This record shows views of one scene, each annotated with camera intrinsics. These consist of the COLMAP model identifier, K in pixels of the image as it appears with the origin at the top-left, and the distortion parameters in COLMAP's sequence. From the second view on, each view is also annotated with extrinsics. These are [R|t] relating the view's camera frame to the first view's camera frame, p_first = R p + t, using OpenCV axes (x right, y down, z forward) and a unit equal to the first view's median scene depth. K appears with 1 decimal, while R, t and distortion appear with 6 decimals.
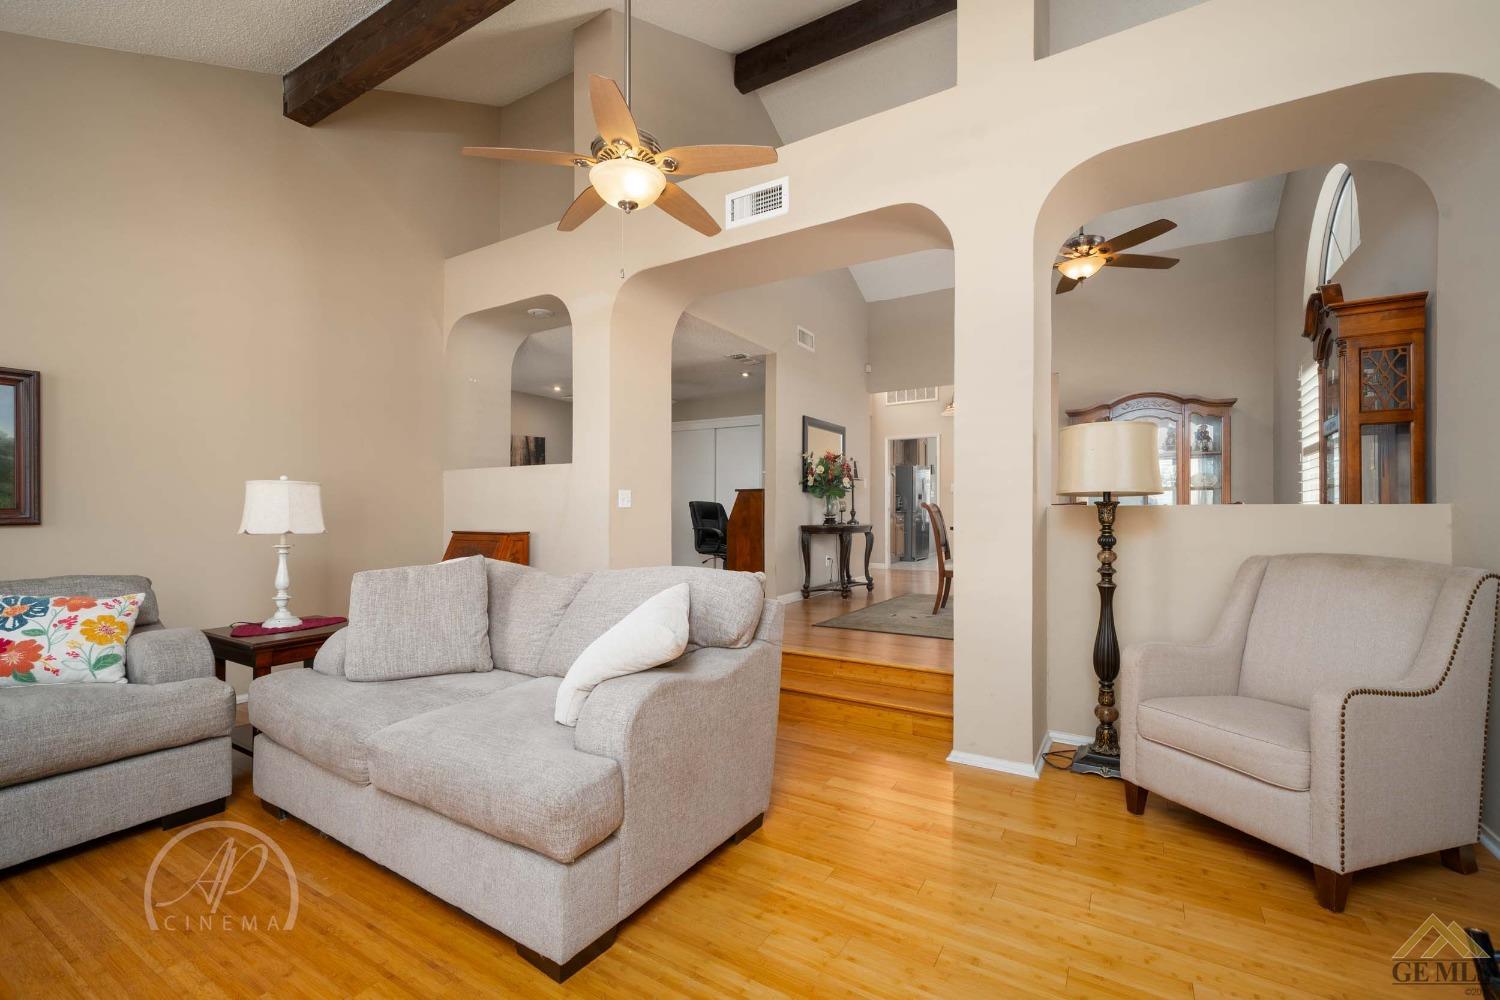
lens RADIAL K [[645.3, 0, 752.3], [0, 645.3, 502.9], [0, 0, 1]] dist [0.008374, -0.000511]
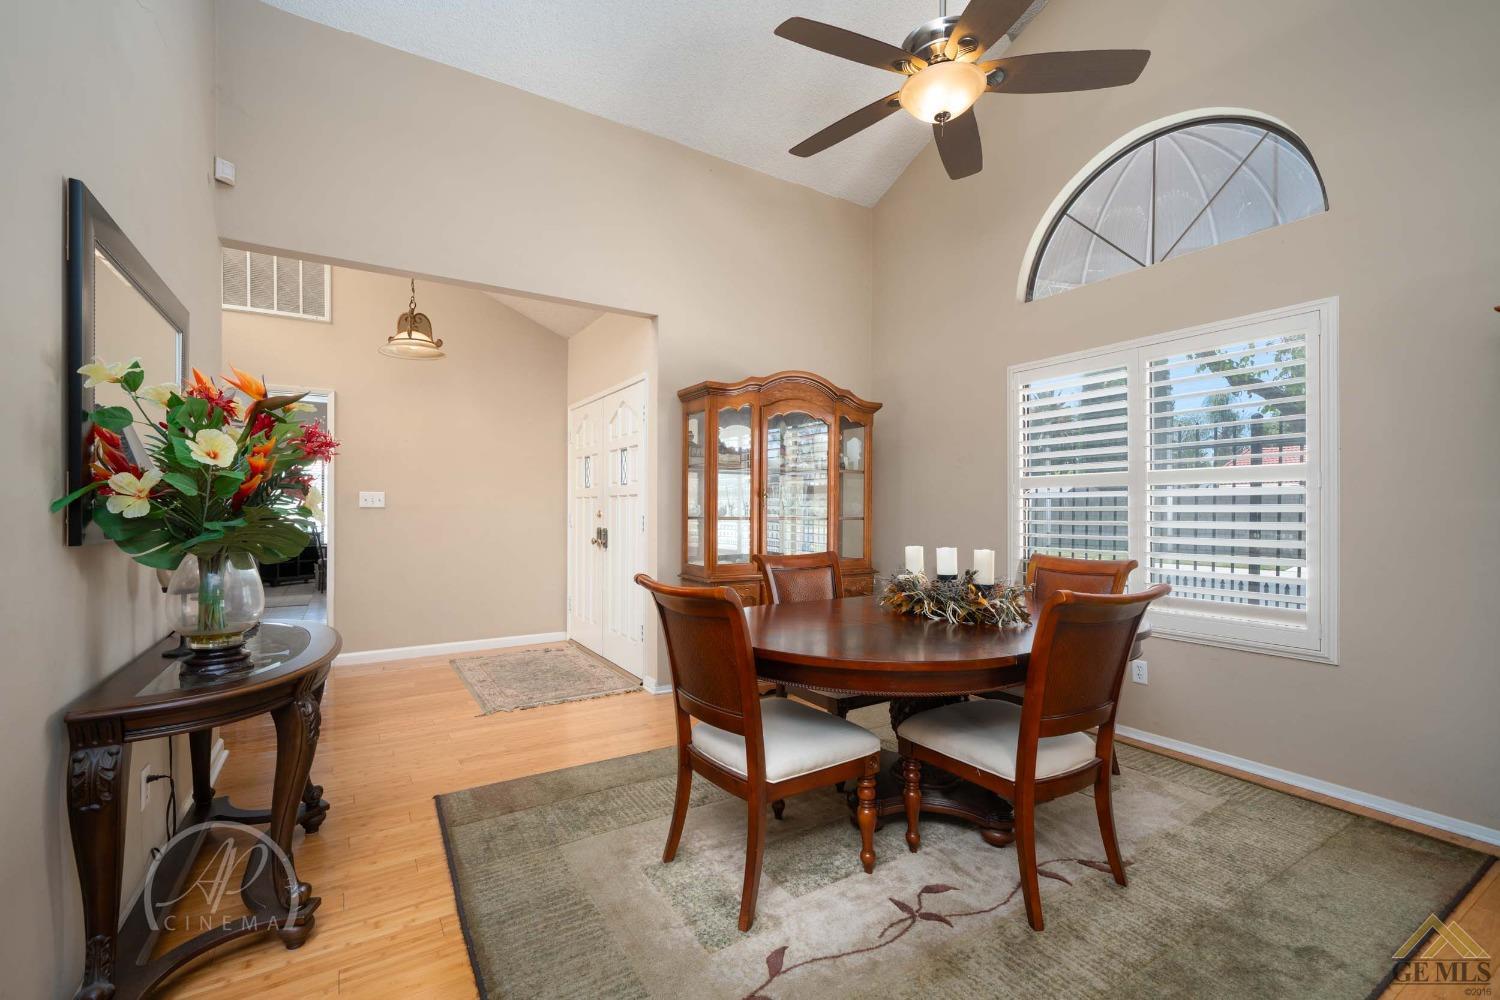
lens RADIAL K [[645.3, 0, 750.8], [0, 645.3, 503.4], [0, 0, 1]] dist [0.008374, -0.000511]
pose [[0.440688, 0.005713, 0.897642, -0.012093], [-0.002133, 0.999984, -0.005317, -0.031117], [-0.897658, 0.000429, 0.440693, 0.713157]]
